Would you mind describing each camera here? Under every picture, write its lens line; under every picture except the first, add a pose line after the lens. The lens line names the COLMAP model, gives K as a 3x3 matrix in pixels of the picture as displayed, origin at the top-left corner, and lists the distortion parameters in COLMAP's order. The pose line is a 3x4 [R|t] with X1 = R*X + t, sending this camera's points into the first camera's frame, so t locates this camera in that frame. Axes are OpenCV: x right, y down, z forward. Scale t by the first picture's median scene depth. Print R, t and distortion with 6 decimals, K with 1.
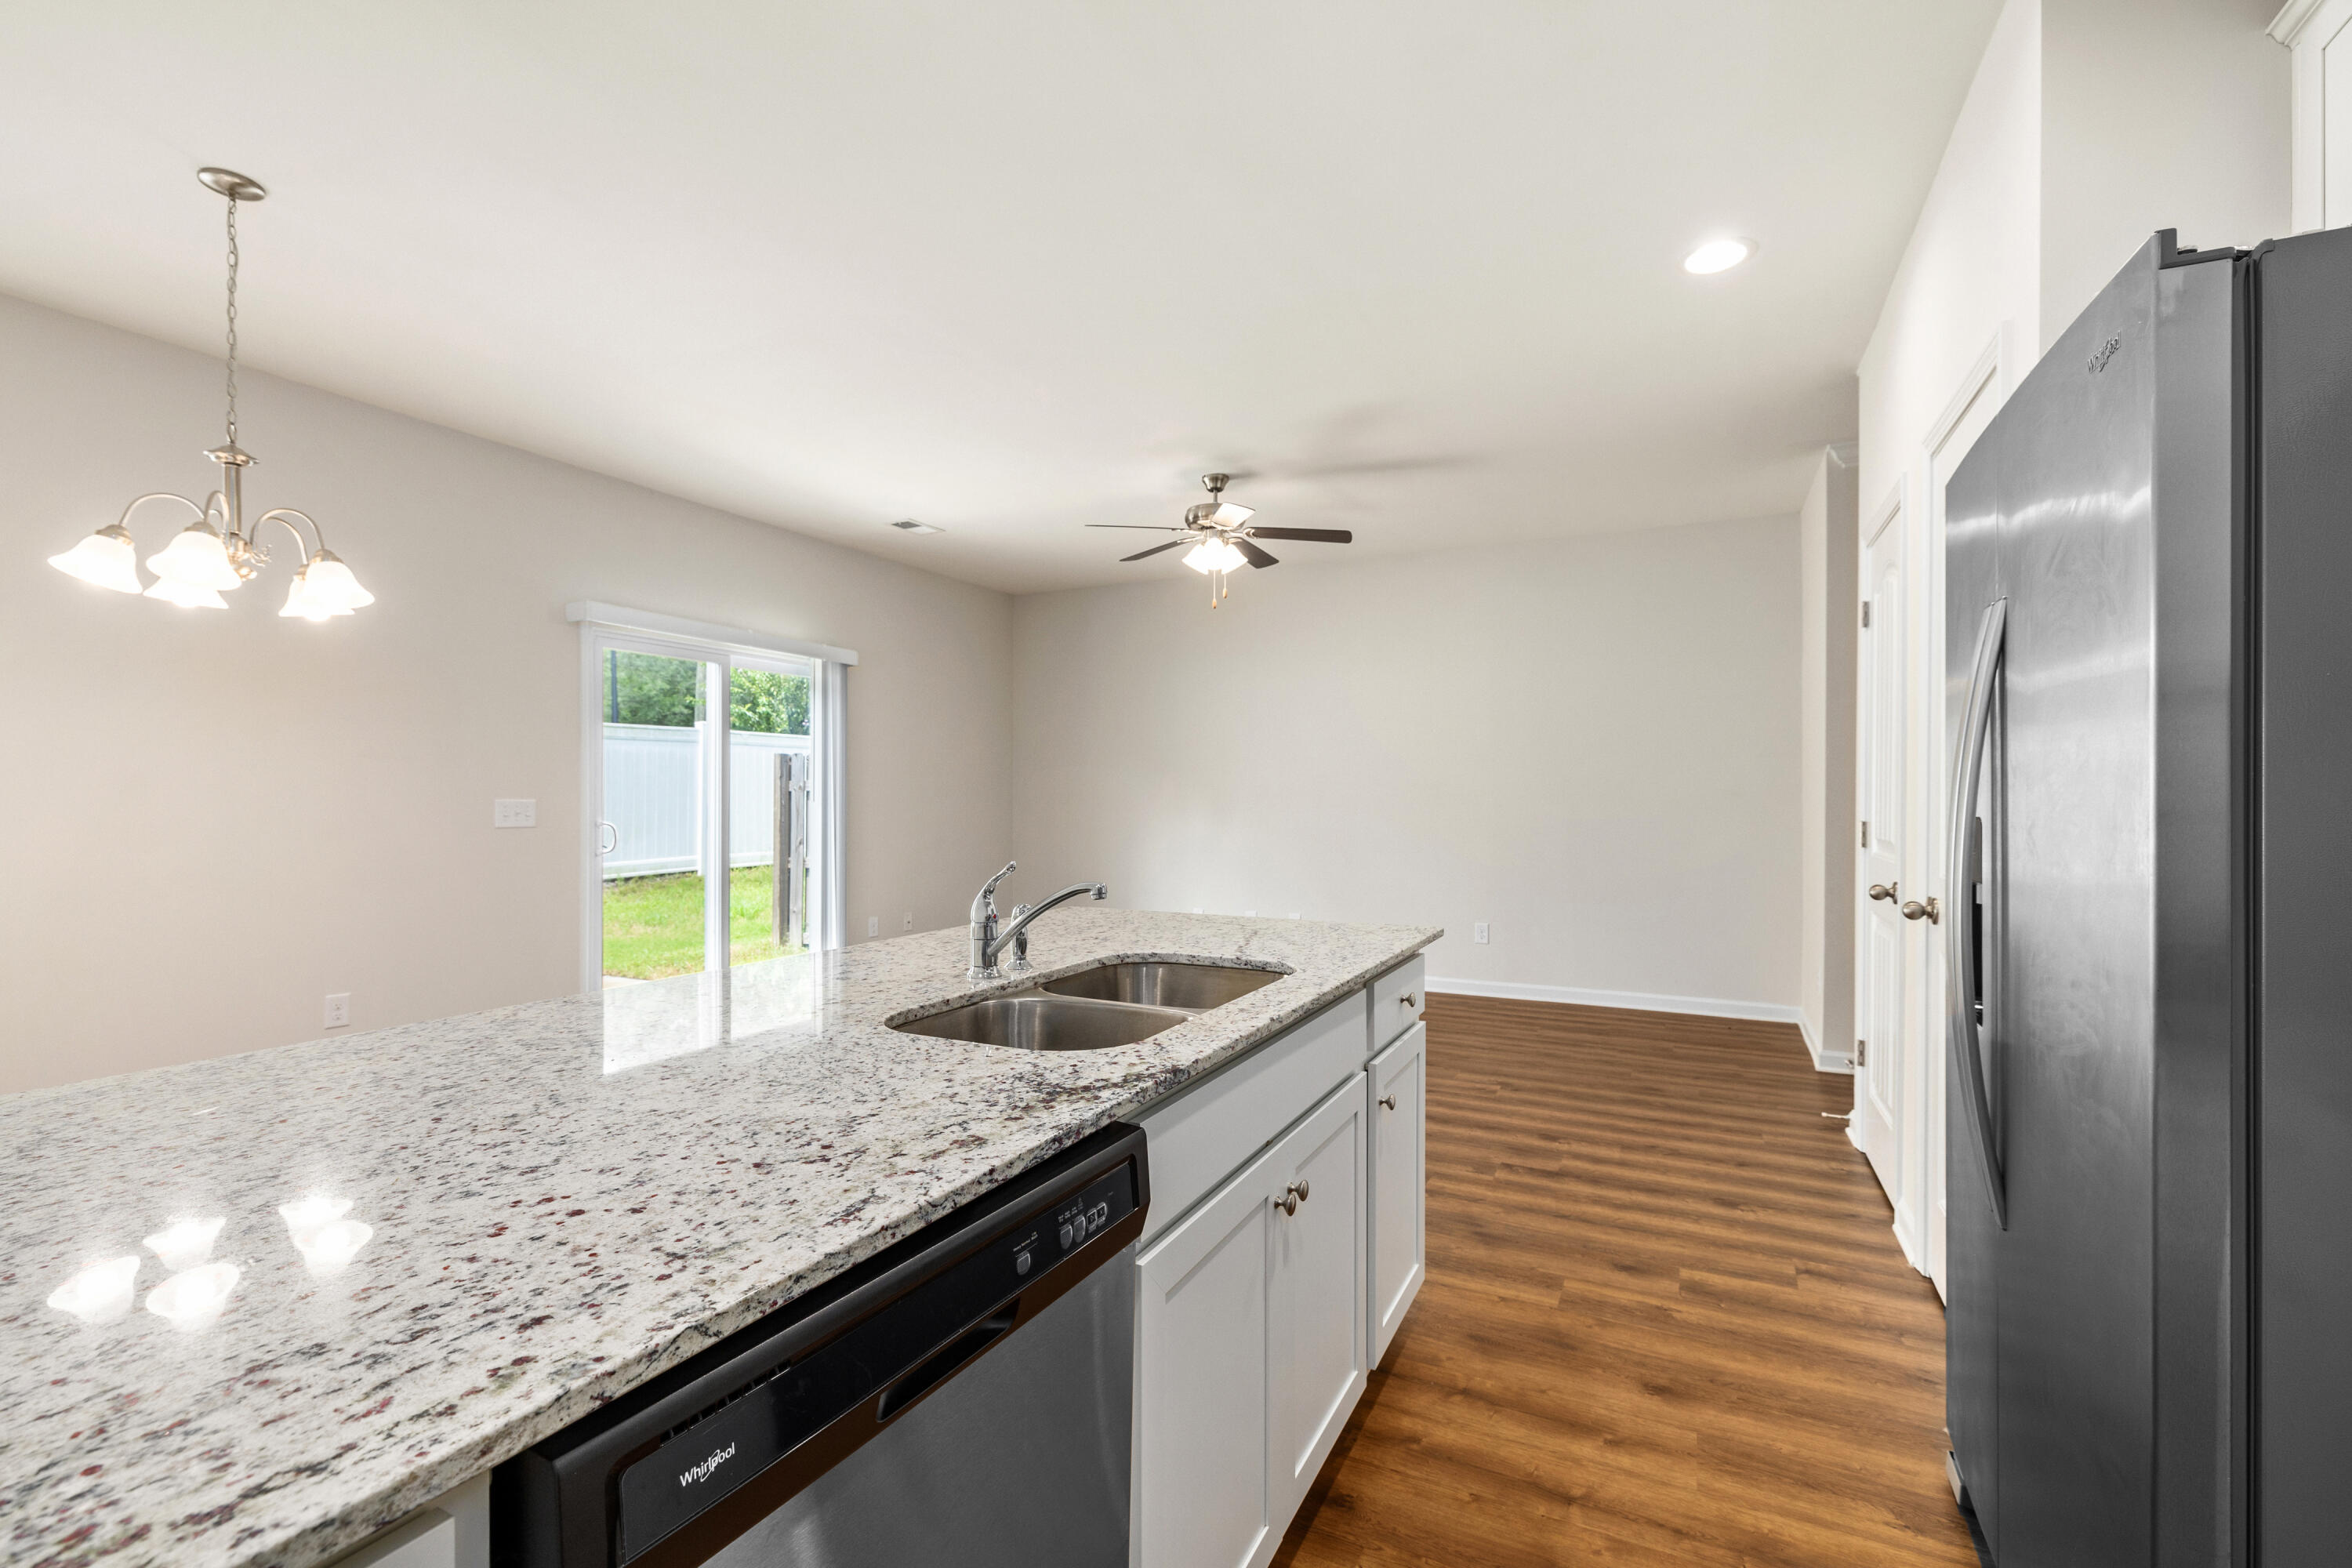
lens RADIAL K [[1016.7, 0, 1183.3], [0, 1016.7, 784.6], [0, 0, 1]] dist [0.001904, 0.000976]
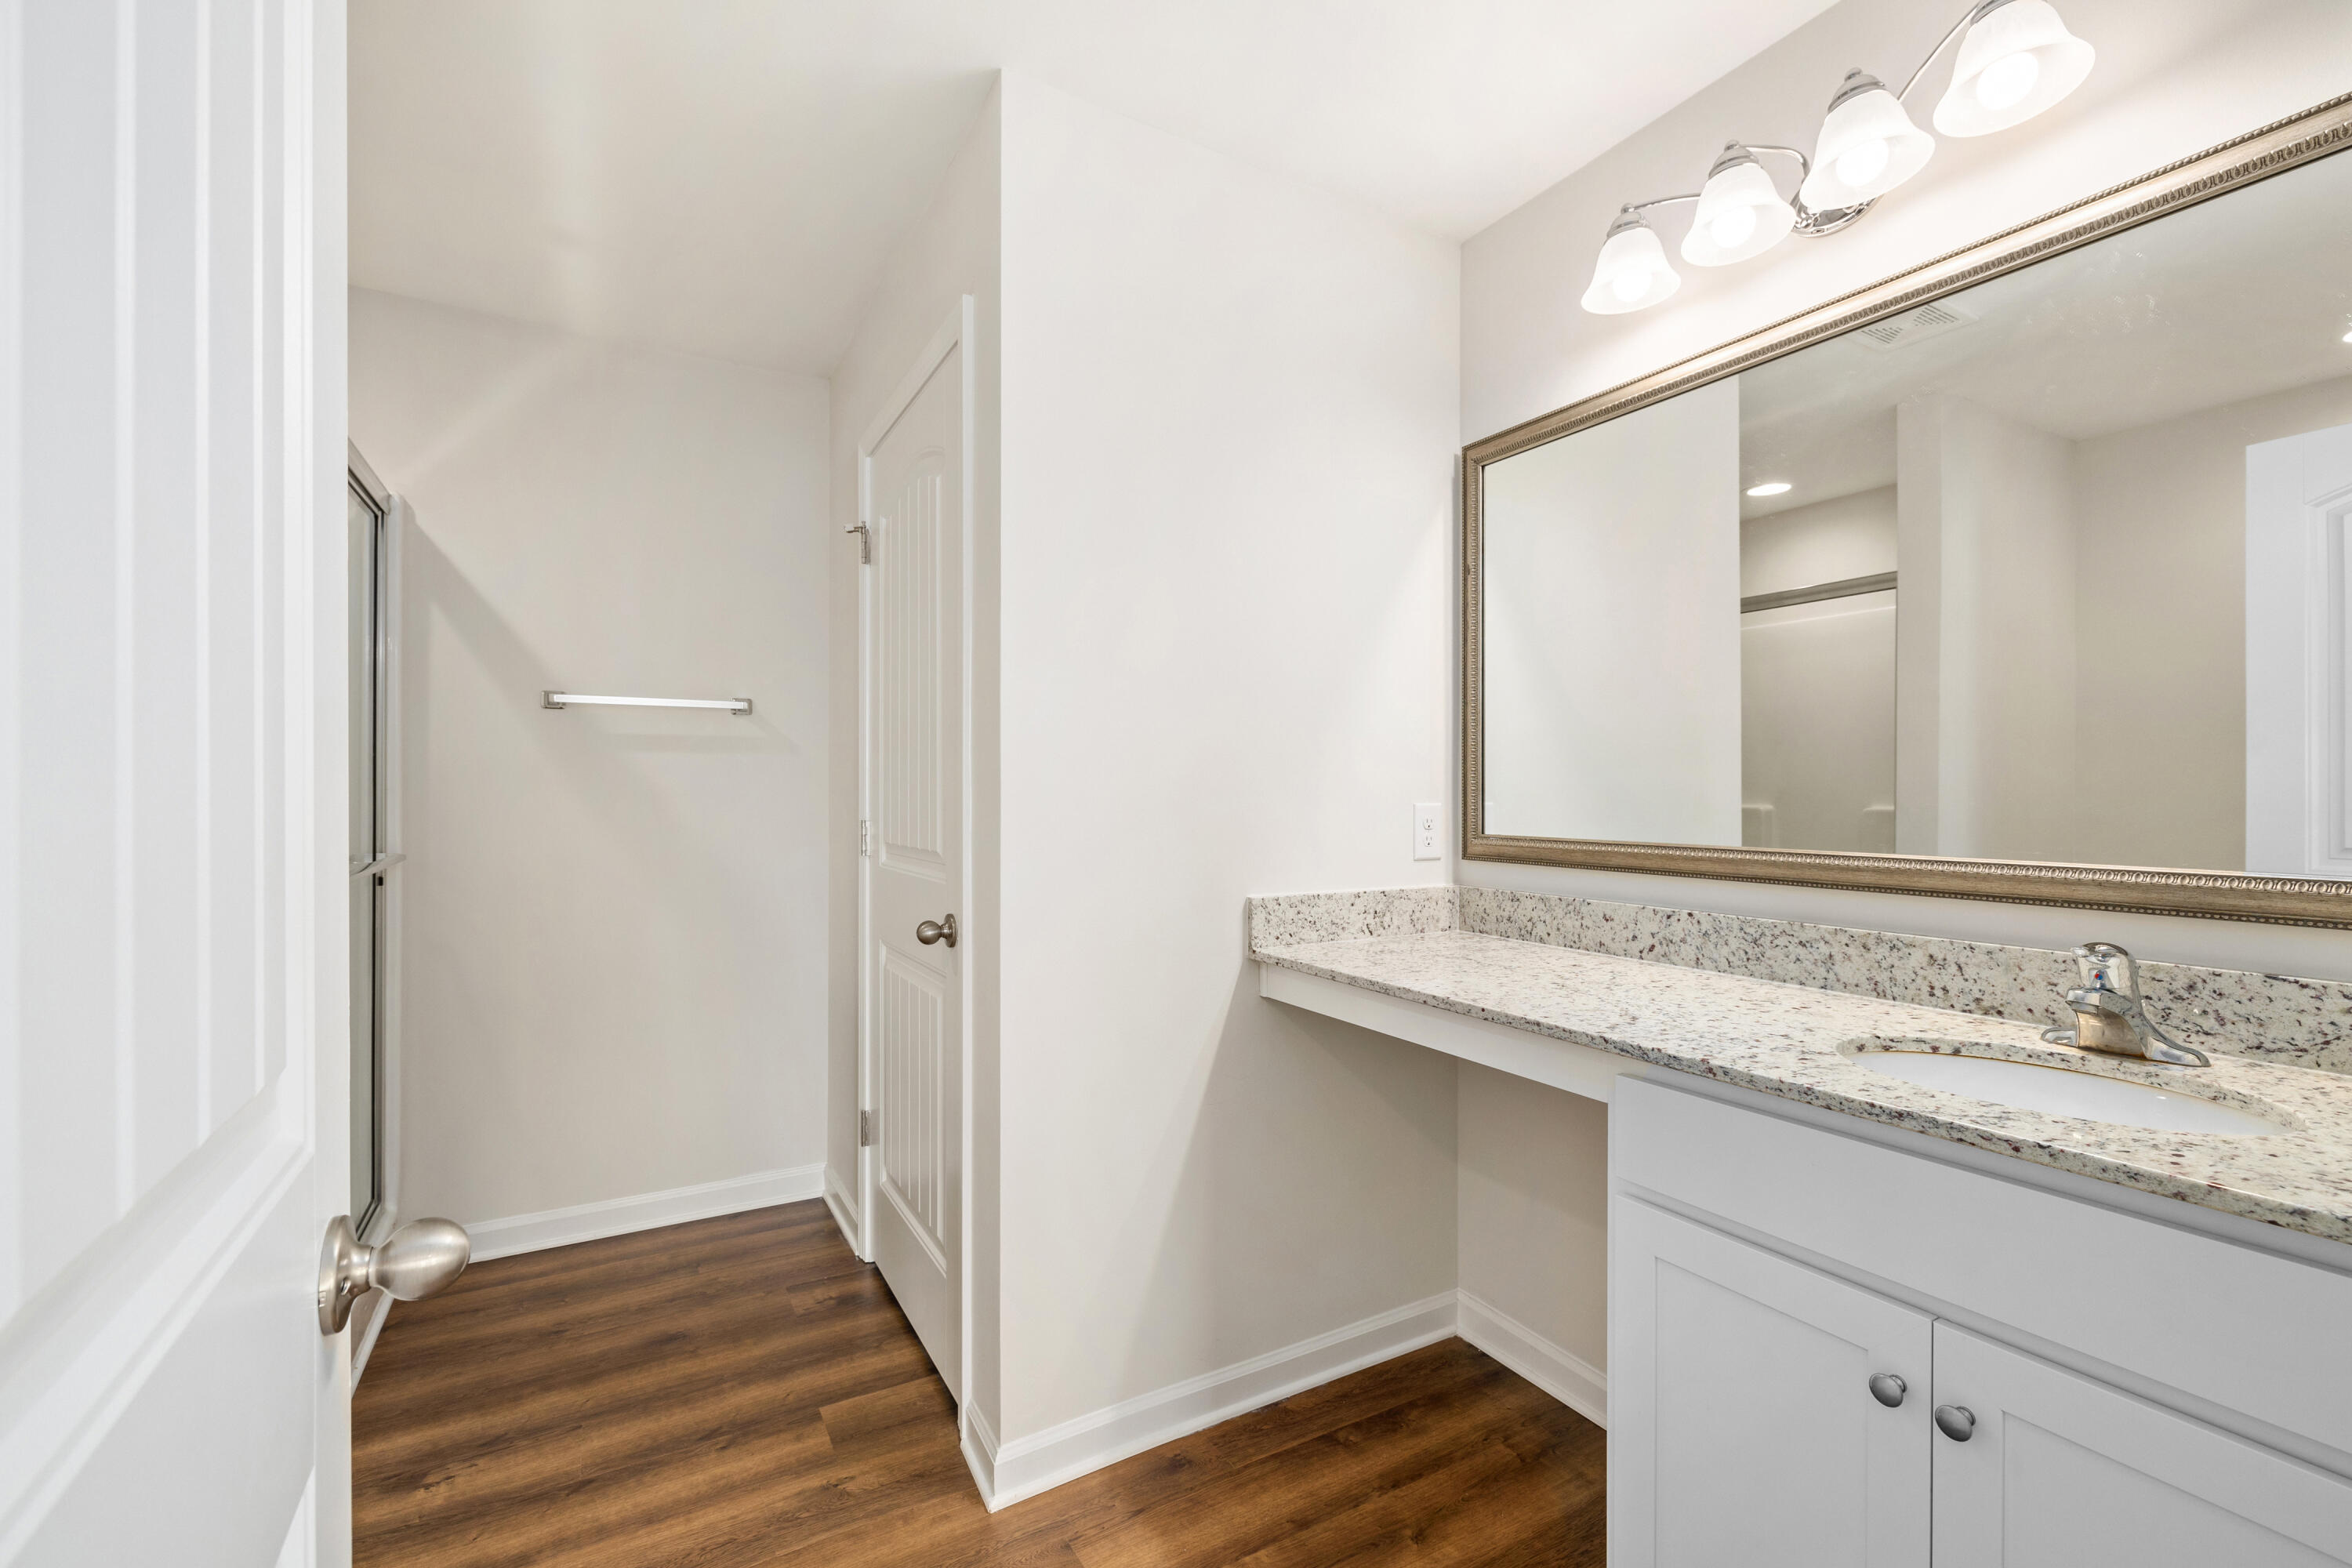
lens RADIAL K [[1016.7, 0, 1181.5], [0, 1016.7, 780.4], [0, 0, 1]] dist [0.001904, 0.000976]
pose [[0.567898, -0.009949, 0.823039, 0.193070], [0.004670, 0.999950, 0.008866, 0.001260], [-0.823086, -0.001191, 0.567916, 0.407823]]
